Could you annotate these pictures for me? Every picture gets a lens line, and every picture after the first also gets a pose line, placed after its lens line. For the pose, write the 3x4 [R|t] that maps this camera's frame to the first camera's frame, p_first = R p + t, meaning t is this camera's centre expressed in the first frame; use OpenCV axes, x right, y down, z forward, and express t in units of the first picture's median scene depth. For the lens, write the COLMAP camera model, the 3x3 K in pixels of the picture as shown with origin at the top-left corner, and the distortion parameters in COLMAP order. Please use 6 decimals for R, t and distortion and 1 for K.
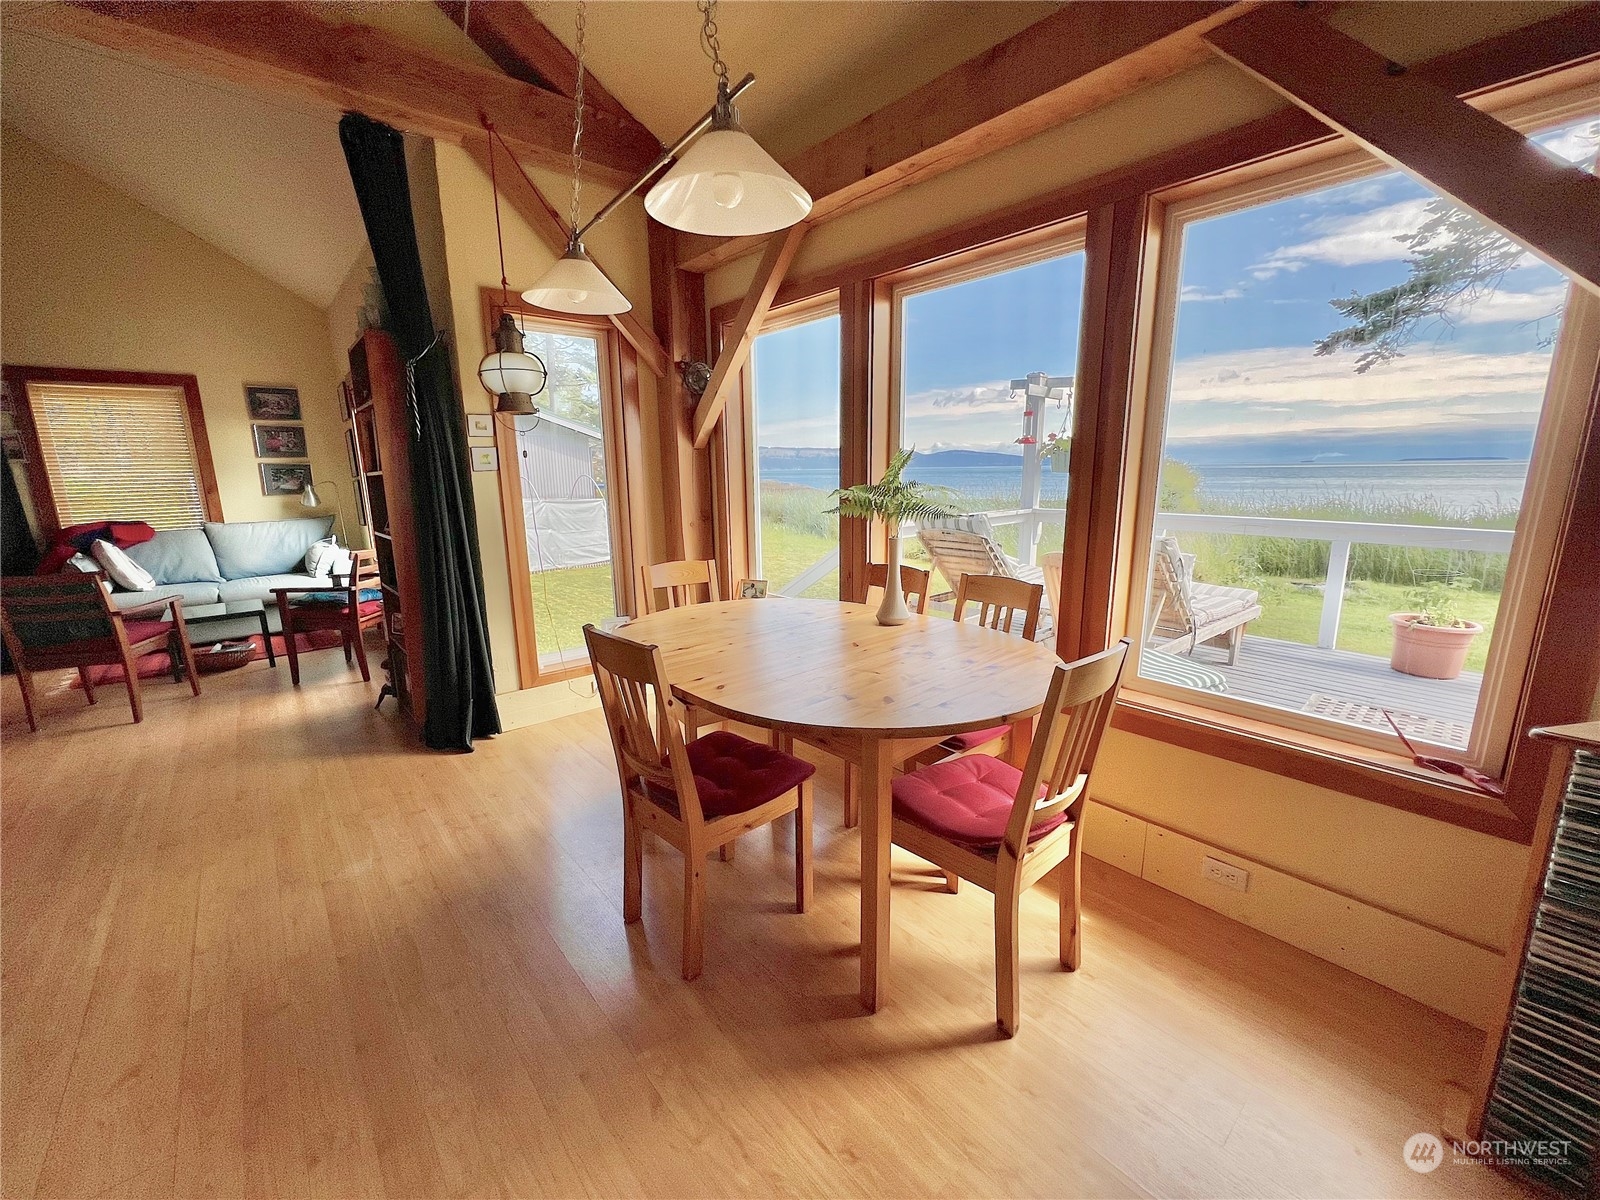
lens RADIAL K [[637.1, 0, 800.0], [0, 637.1, 600.0], [0, 0, 1]] dist [-0.005466, -0.000151]
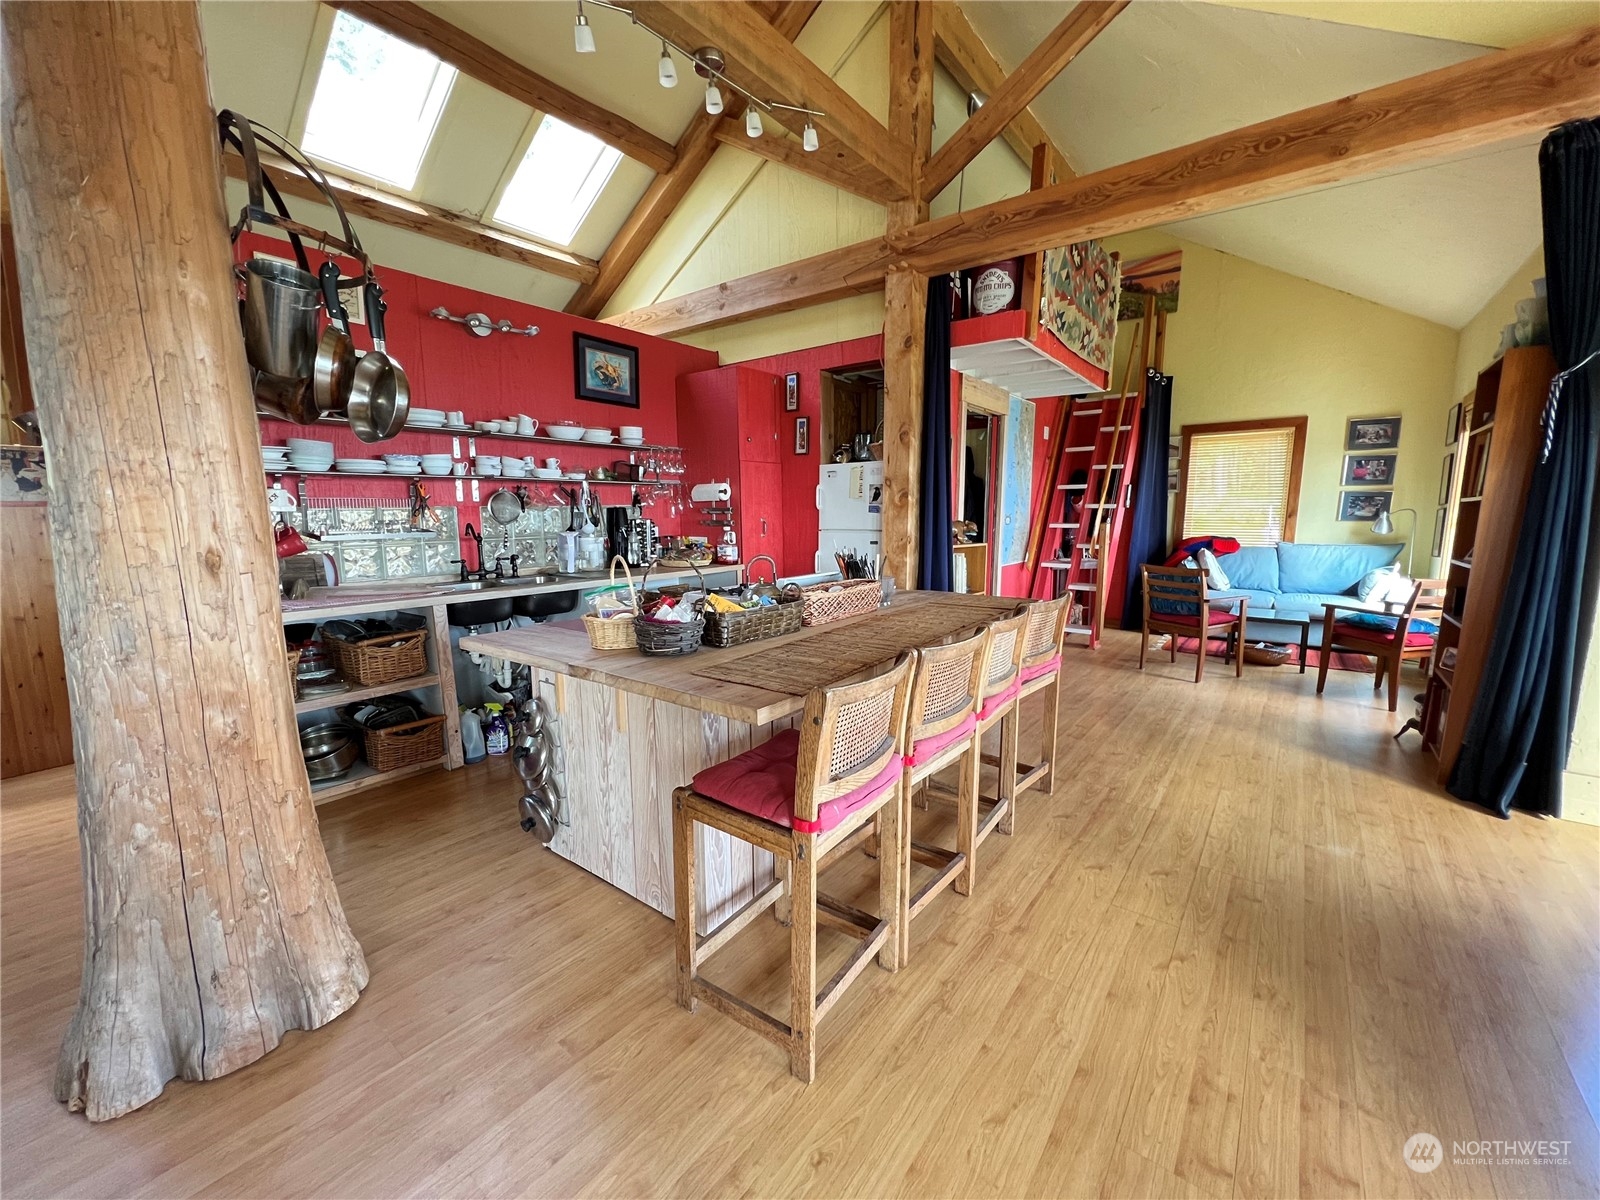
lens RADIAL K [[633.0, 0, 800.0], [0, 633.0, 600.0], [0, 0, 1]] dist [-0.001140, -0.000134]
pose [[0.183627, 0.155146, -0.970675, 0.067865], [-0.197372, 0.973176, 0.118208, 0.025995], [0.962977, 0.169878, 0.209323, -0.108259]]
